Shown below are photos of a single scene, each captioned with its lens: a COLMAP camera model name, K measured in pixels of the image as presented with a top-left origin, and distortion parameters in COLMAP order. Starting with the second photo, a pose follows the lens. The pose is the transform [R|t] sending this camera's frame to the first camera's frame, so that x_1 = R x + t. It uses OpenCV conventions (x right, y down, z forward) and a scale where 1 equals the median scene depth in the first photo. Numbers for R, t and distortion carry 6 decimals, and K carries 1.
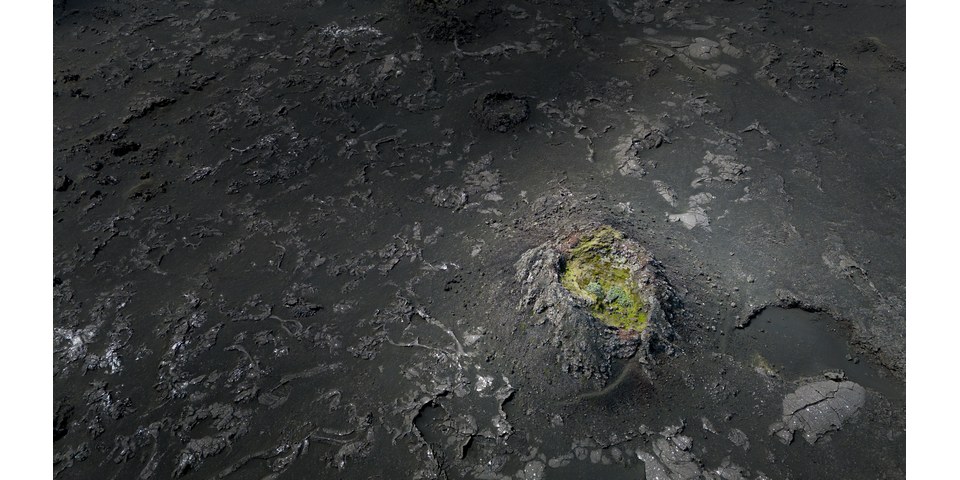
lens RADIAL K [[627.7, 0, 480.0], [0, 627.7, 240.0], [0, 0, 1]] dist [0.066004, -0.050088]
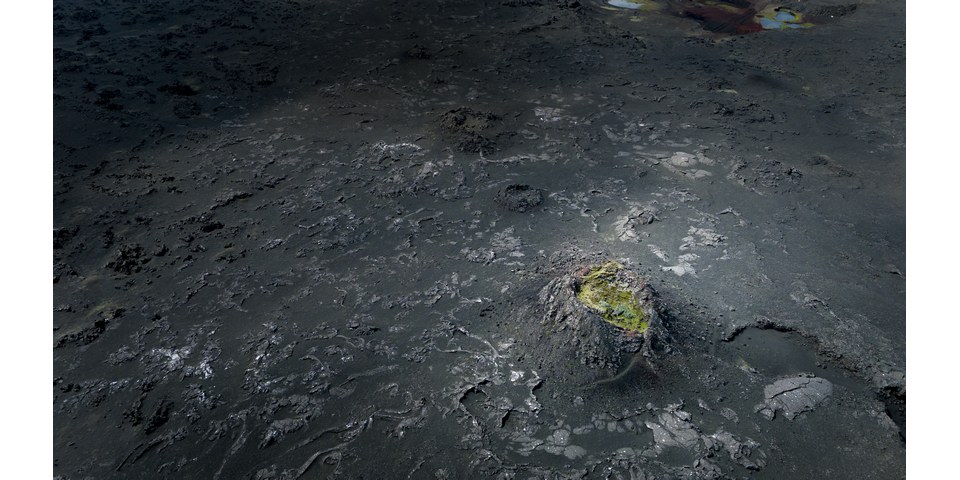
lens RADIAL K [[627.7, 0, 480.0], [0, 627.7, 240.0], [0, 0, 1]] dist [0.066004, -0.050088]
pose [[0.999991, 0.002094, -0.003568, -0.050056], [-0.002949, 0.965696, -0.259659, 0.239354], [0.002902, 0.259667, 0.965694, -0.198645]]
